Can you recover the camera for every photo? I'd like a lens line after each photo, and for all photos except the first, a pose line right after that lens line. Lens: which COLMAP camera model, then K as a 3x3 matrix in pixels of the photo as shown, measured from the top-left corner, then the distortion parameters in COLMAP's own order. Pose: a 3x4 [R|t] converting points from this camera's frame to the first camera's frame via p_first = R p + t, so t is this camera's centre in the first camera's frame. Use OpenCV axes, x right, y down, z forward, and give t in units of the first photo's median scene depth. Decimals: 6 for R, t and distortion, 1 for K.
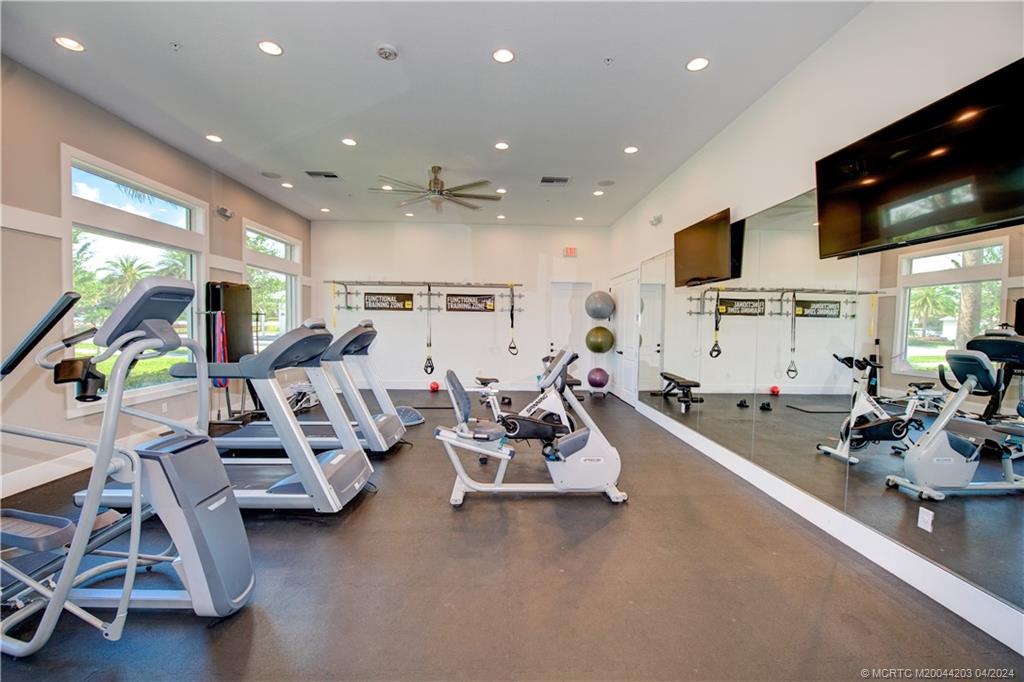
lens RADIAL K [[410.9, 0, 513.7], [0, 410.9, 339.4], [0, 0, 1]] dist [-0.003804, -0.000600]
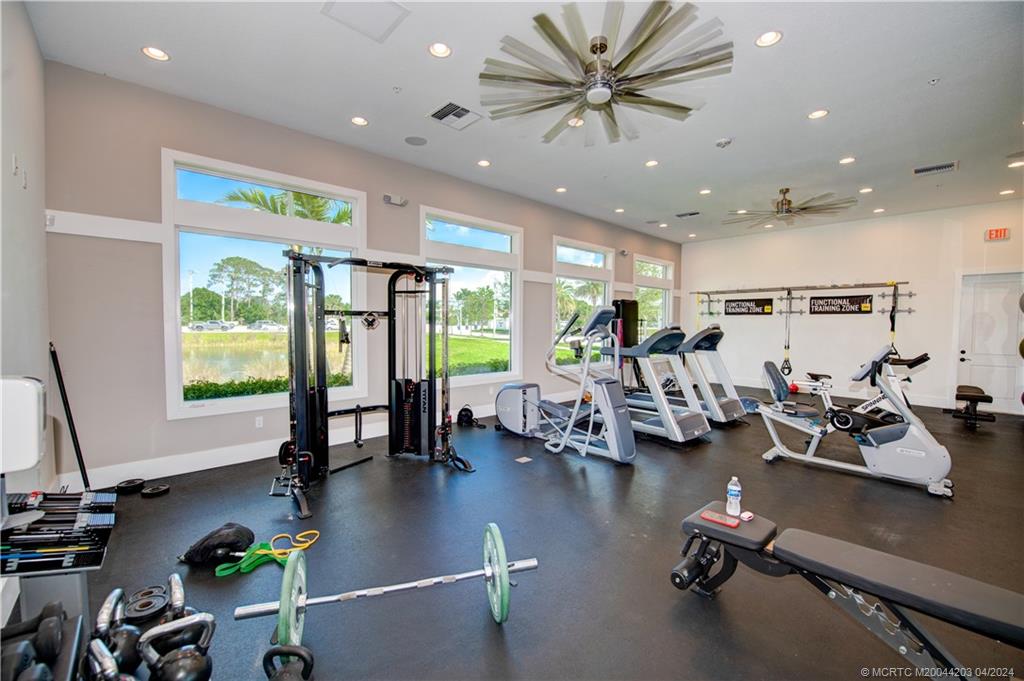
lens RADIAL K [[427.0, 0, 510.9], [0, 427.0, 339.6], [0, 0, 1]] dist [-0.012644, -0.003060]
pose [[0.656497, 0.019645, -0.754072, 0.232303], [-0.027636, 0.999616, 0.001982, 0.017431], [0.753822, 0.019538, 0.656788, -0.371676]]
